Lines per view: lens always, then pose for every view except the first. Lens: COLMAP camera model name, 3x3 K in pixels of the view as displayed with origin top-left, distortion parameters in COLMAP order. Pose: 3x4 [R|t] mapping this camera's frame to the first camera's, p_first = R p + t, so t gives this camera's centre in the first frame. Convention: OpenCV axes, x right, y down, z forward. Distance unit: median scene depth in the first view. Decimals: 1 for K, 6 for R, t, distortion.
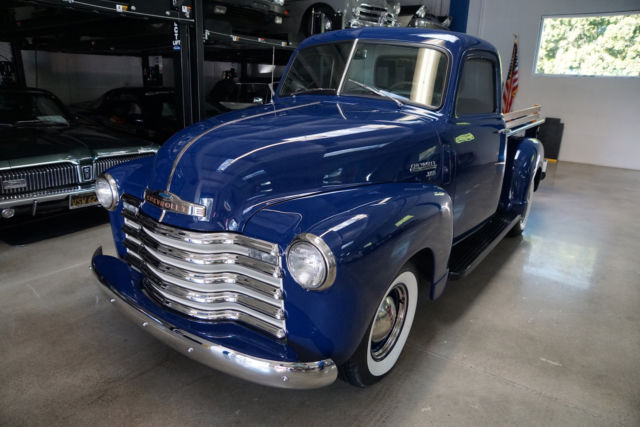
lens RADIAL K [[437.8, 0, 321.4], [0, 437.8, 215.8], [0, 0, 1]] dist [-0.137885, 0.102183]
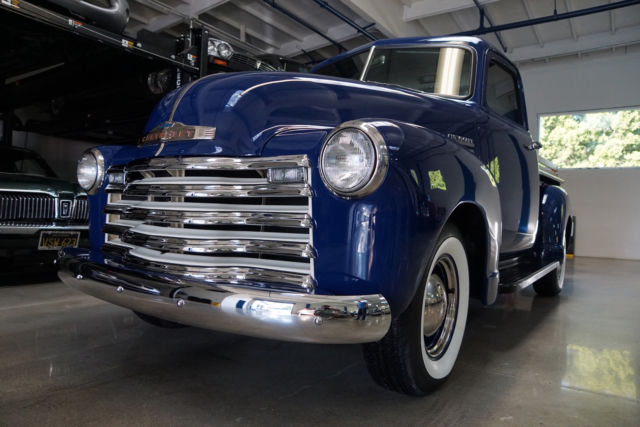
lens RADIAL K [[462.3, 0, 317.5], [0, 462.3, 225.9], [0, 0, 1]] dist [-0.145443, 0.138678]
pose [[0.999882, 0.002054, 0.015225, -0.061025], [0.002544, 0.955198, -0.295956, 0.286263], [-0.015151, 0.295960, 0.955080, 0.157723]]
